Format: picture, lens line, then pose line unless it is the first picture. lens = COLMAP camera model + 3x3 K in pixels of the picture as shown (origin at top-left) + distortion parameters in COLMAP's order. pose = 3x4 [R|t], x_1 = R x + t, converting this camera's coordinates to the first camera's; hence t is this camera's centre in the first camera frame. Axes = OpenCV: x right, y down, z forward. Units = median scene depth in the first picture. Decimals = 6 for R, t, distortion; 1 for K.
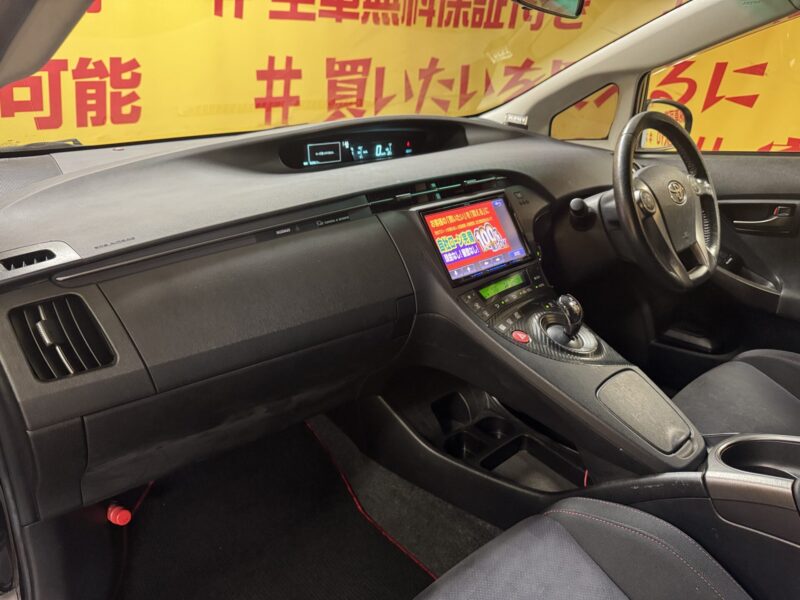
lens RADIAL K [[573.2, 0, 400.0], [0, 573.2, 300.0], [0, 0, 1]] dist [-0.012302, -0.001245]
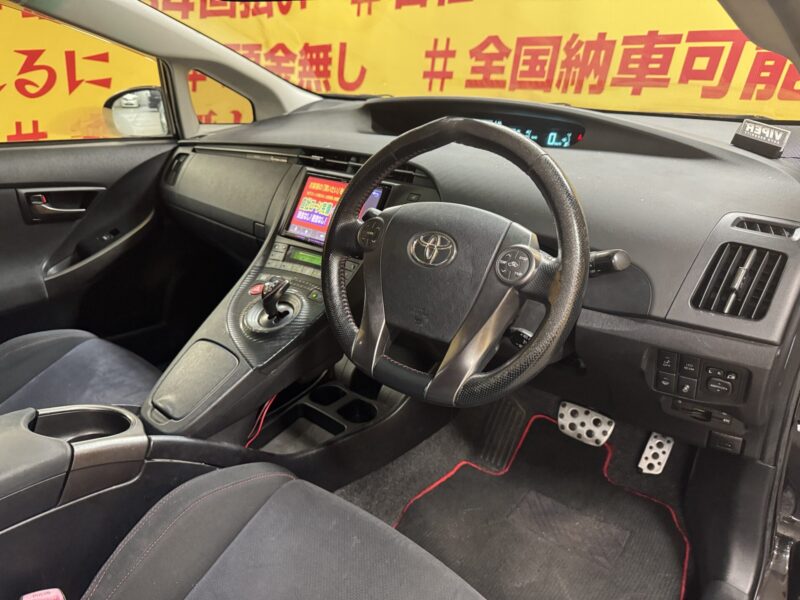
lens RADIAL K [[573.2, 0, 400.0], [0, 573.2, 300.0], [0, 0, 1]] dist [-0.012302, -0.001245]
pose [[0.136574, 0.399901, -0.906326, 0.398541], [-0.352067, 0.874764, 0.332922, -0.123017], [0.925957, 0.273619, 0.260262, 0.300000]]
